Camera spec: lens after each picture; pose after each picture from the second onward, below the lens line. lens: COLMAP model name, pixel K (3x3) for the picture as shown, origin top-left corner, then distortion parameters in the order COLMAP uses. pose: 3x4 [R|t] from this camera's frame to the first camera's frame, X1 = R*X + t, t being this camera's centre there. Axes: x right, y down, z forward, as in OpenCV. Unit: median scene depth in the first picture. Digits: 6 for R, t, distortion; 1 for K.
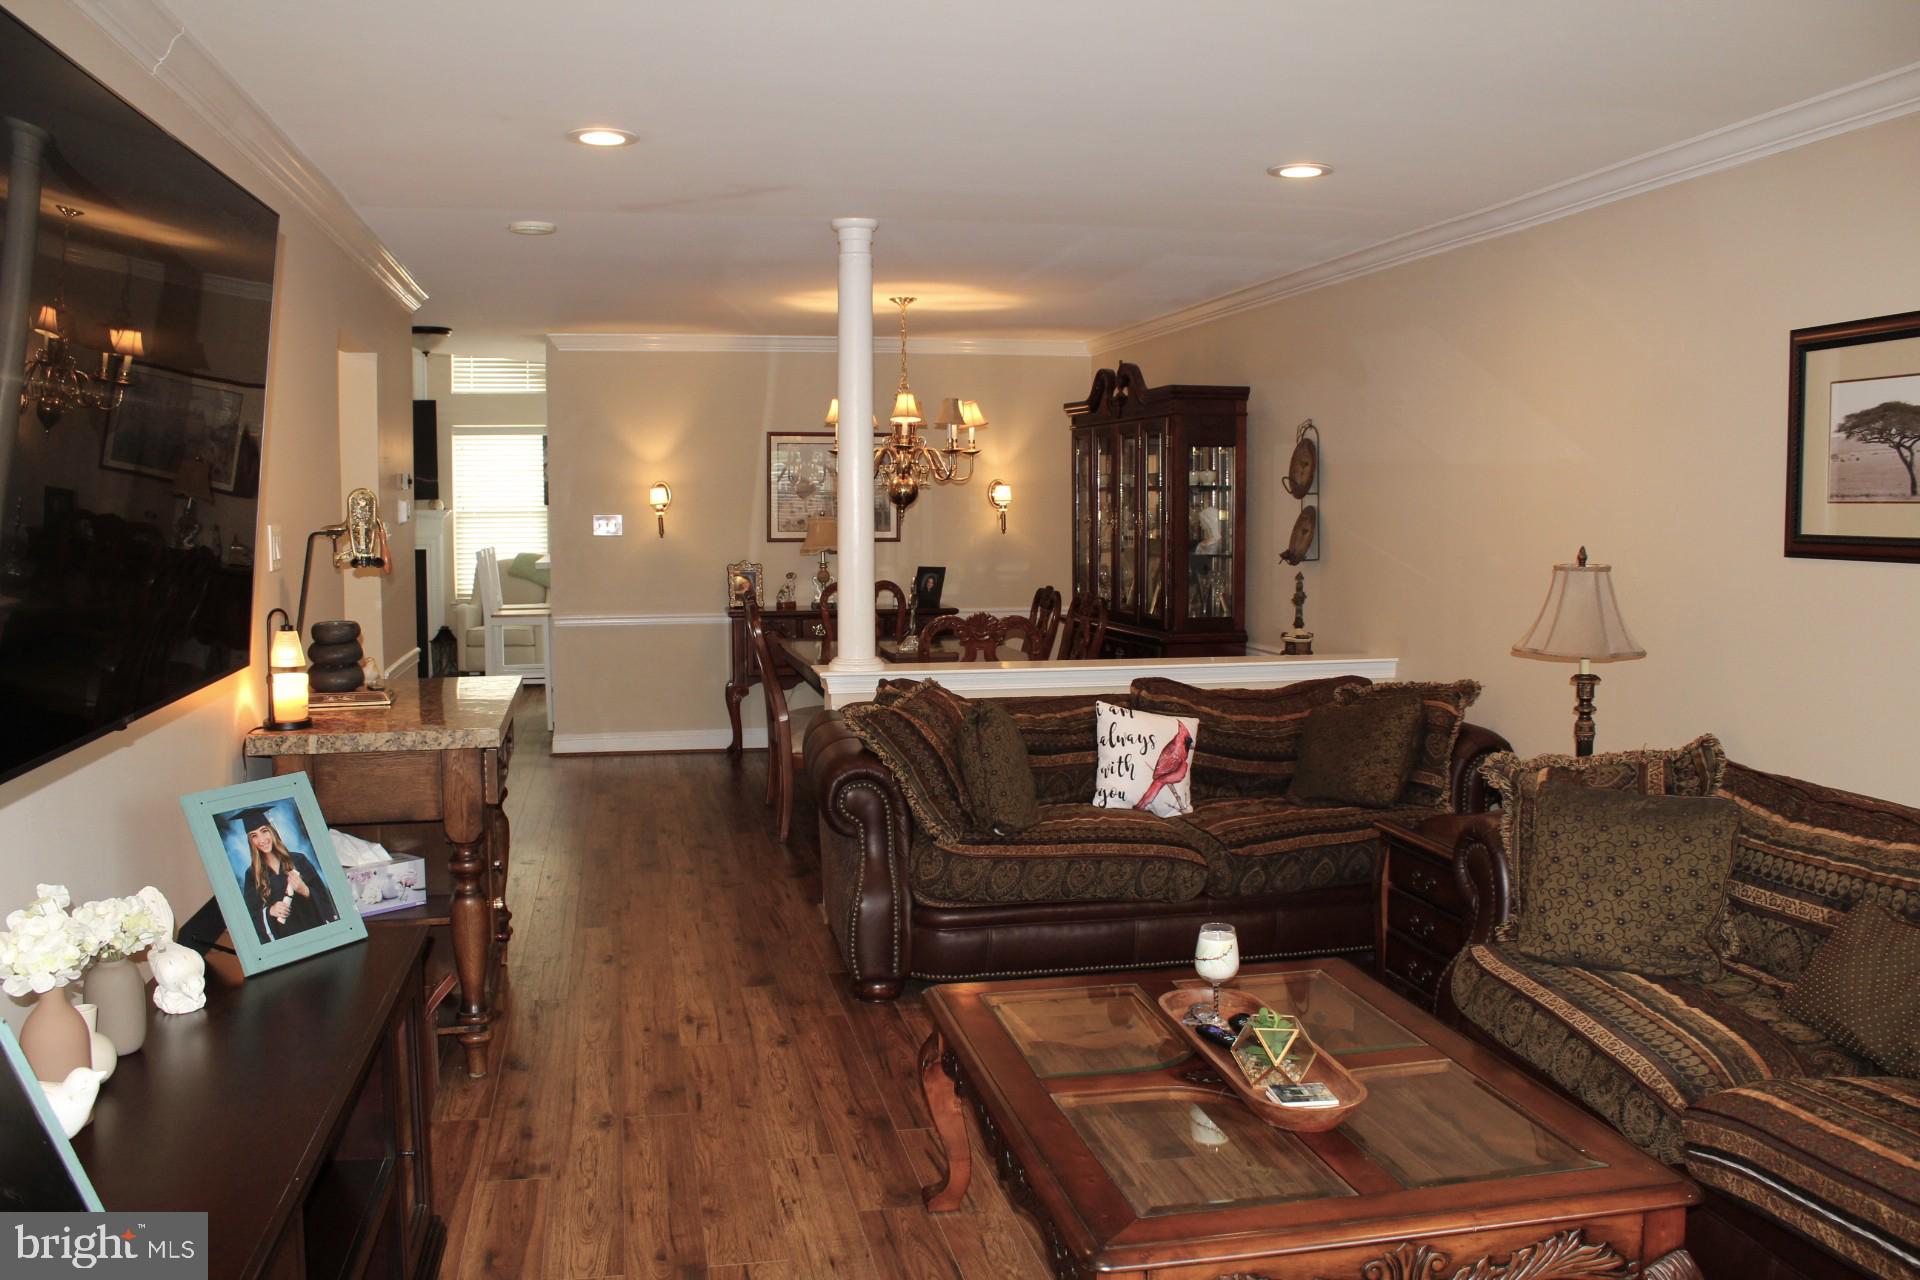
lens RADIAL K [[1596.7, 0, 947.8], [0, 1596.7, 646.6], [0, 0, 1]] dist [-0.167238, 0.148406]
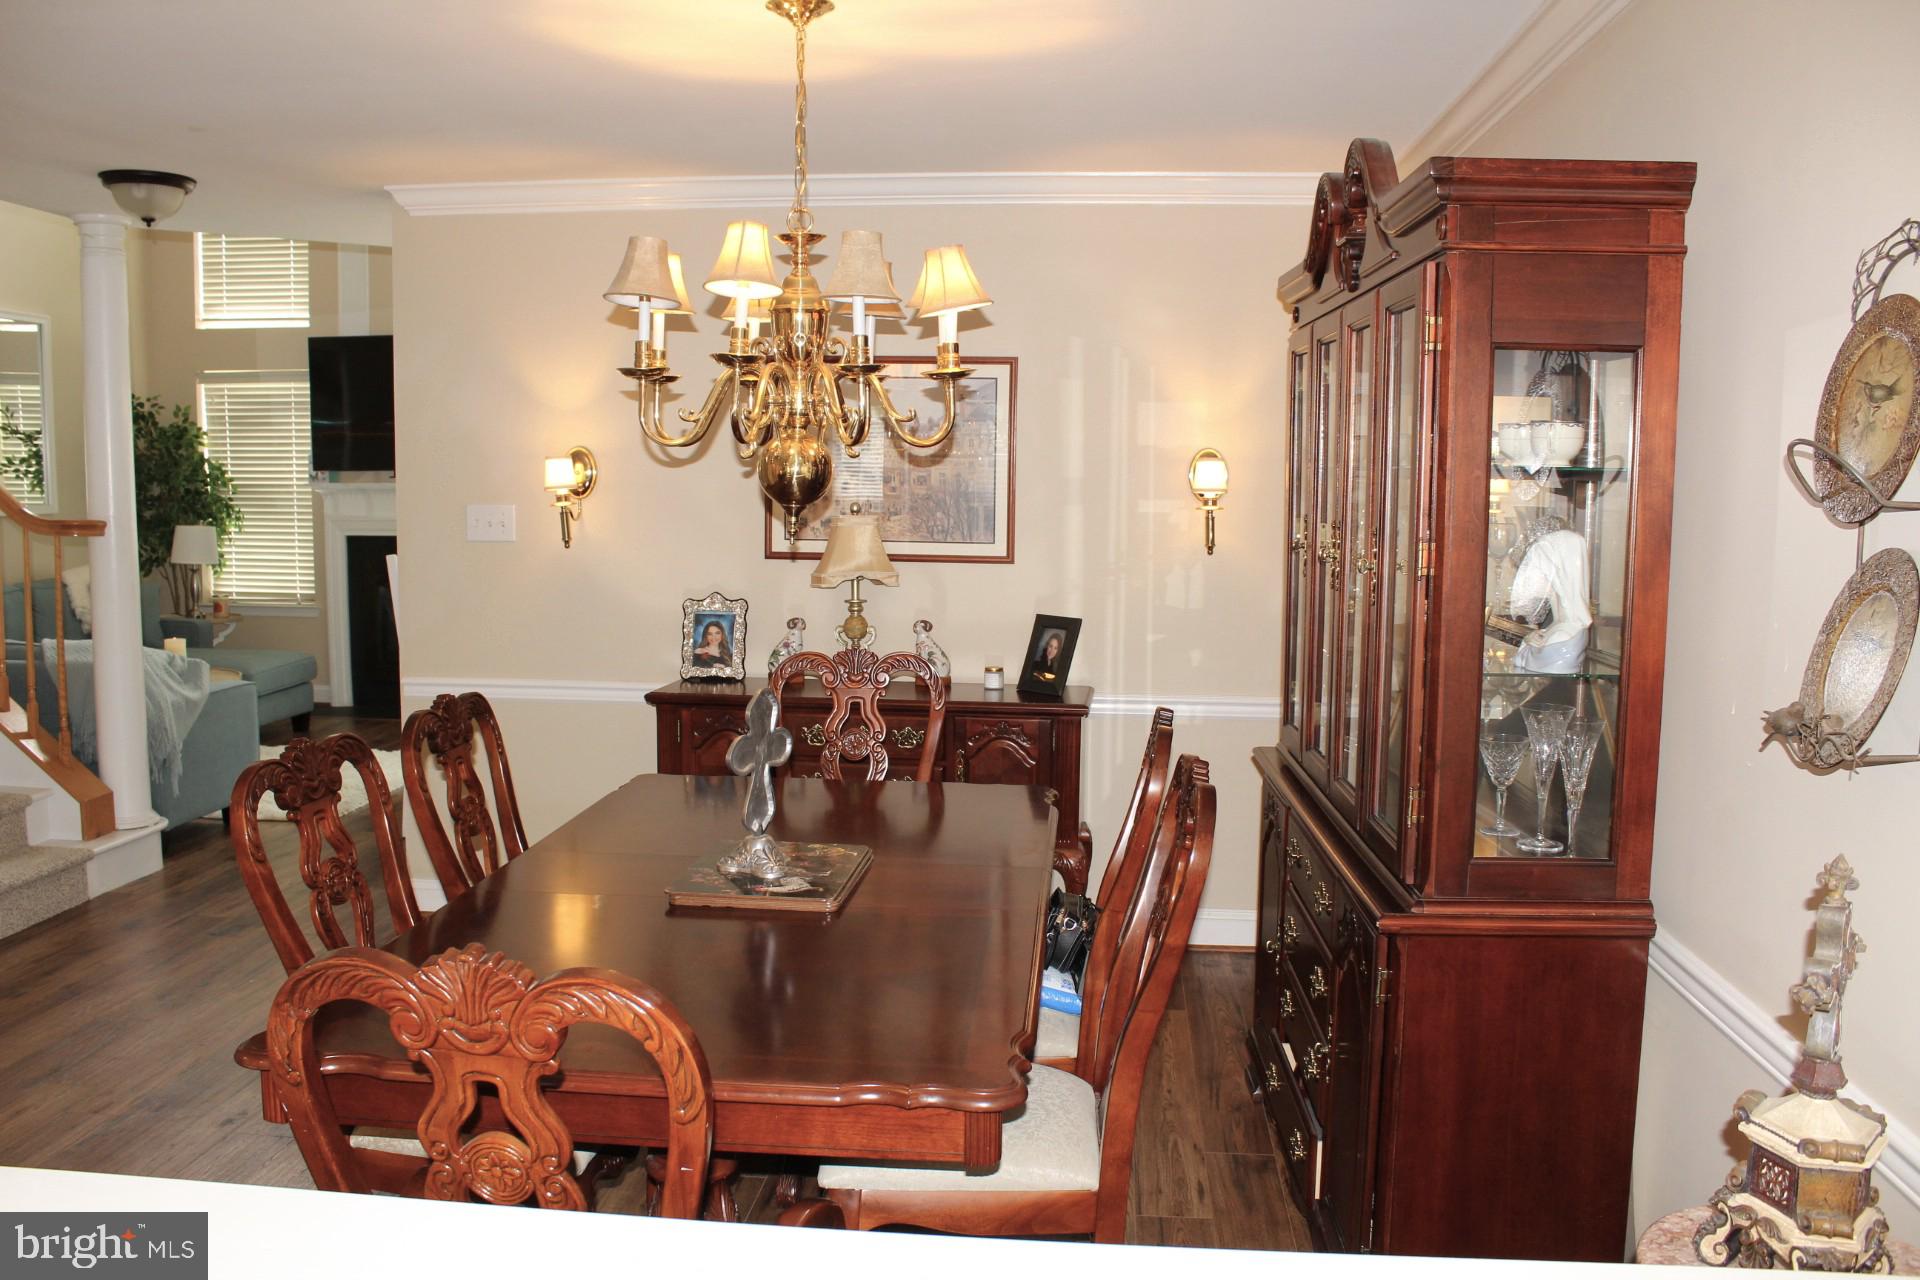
lens RADIAL K [[1596.7, 0, 947.8], [0, 1596.7, 646.6], [0, 0, 1]] dist [-0.167238, 0.148406]
pose [[0.953600, 0.044360, -0.297792, 0.203875], [-0.038144, 0.998917, 0.026654, -0.097878], [0.298652, -0.014058, 0.954259, 0.931790]]
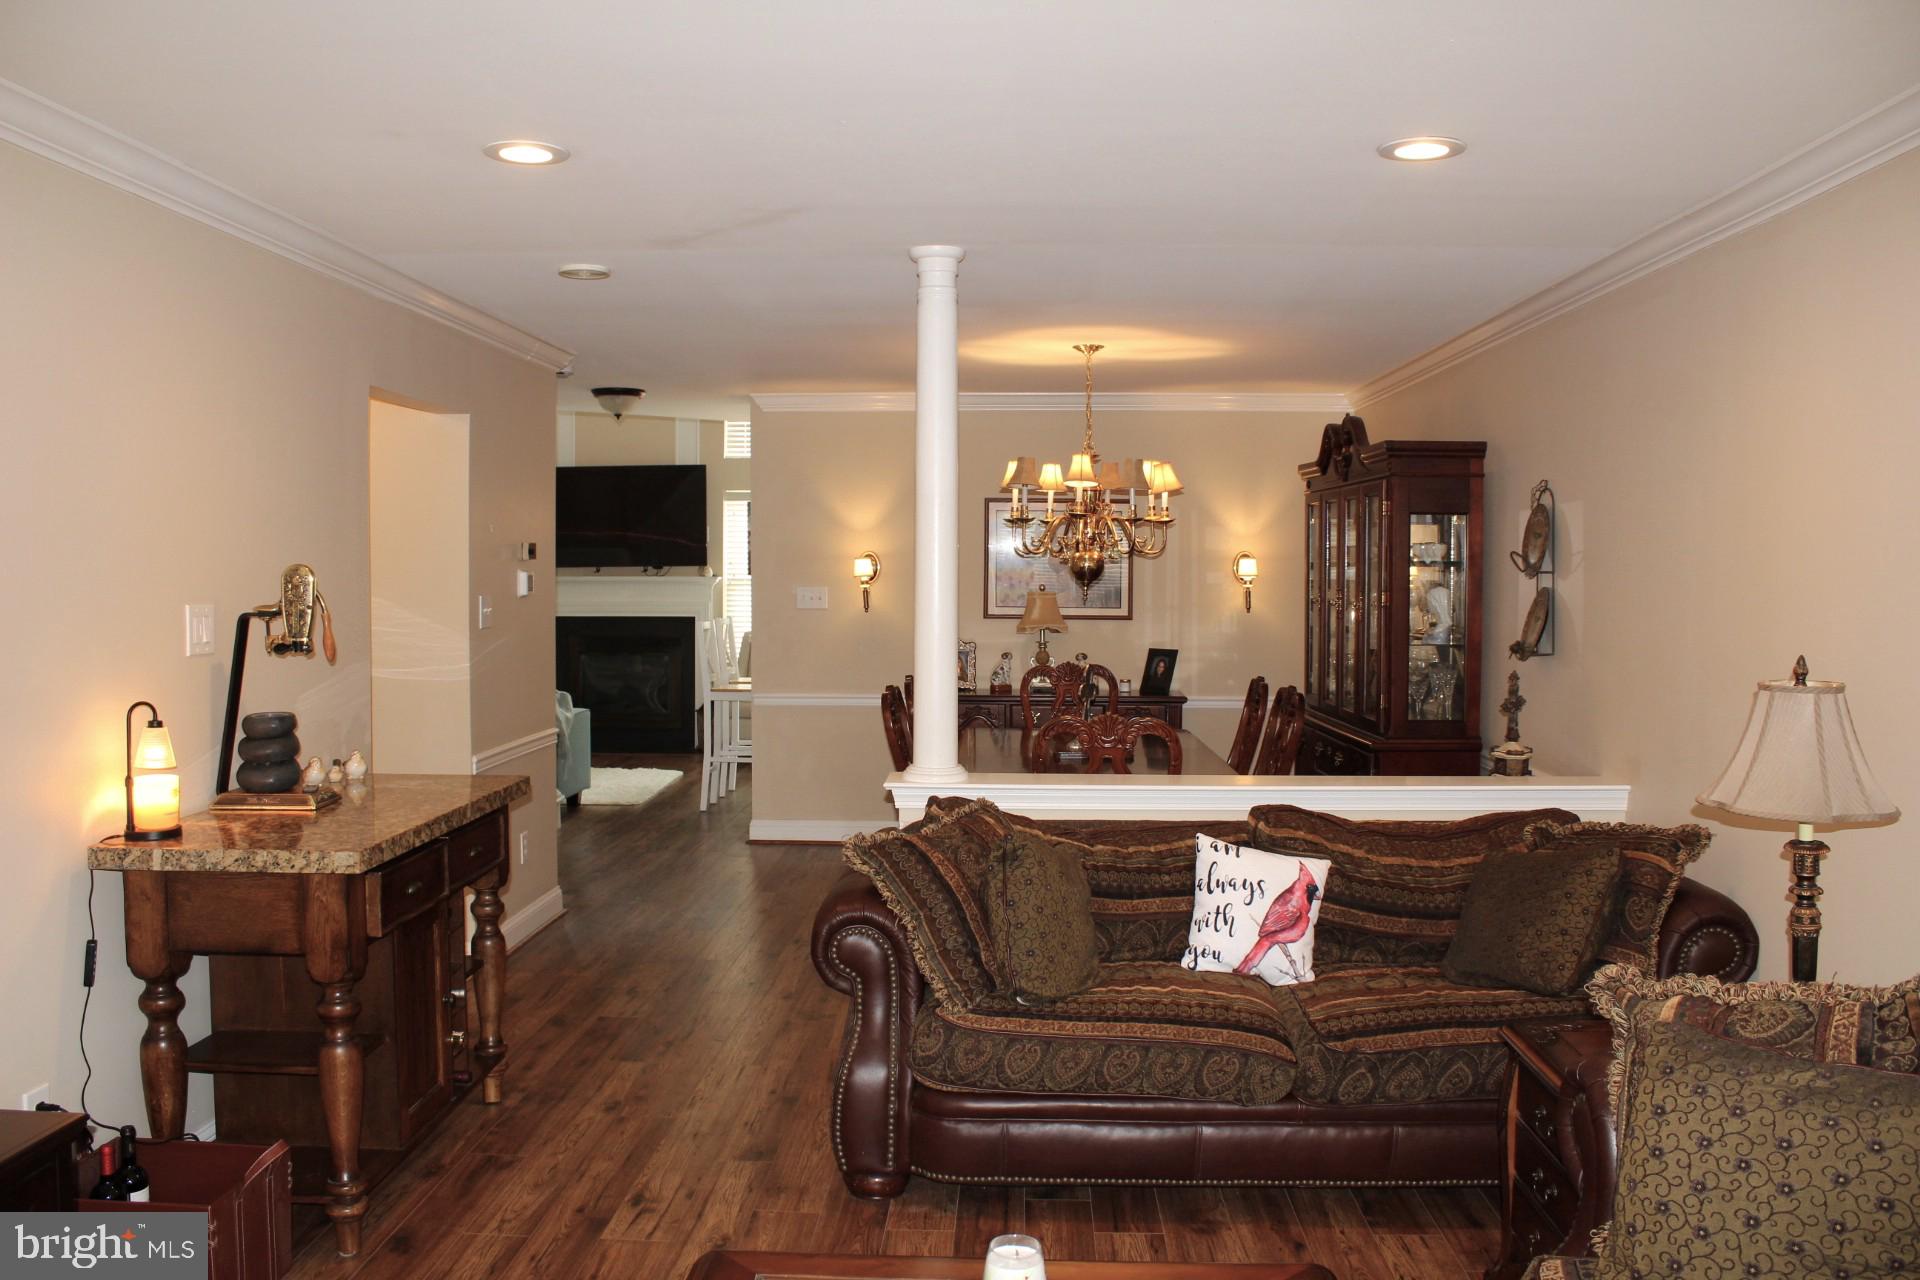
lens RADIAL K [[1596.7, 0, 947.8], [0, 1596.7, 646.6], [0, 0, 1]] dist [-0.167238, 0.148406]
pose [[0.968518, 0.017421, -0.248333, 0.175546], [-0.027565, 0.998919, -0.037432, -0.027287], [0.247412, 0.043099, 0.967951, 0.205160]]
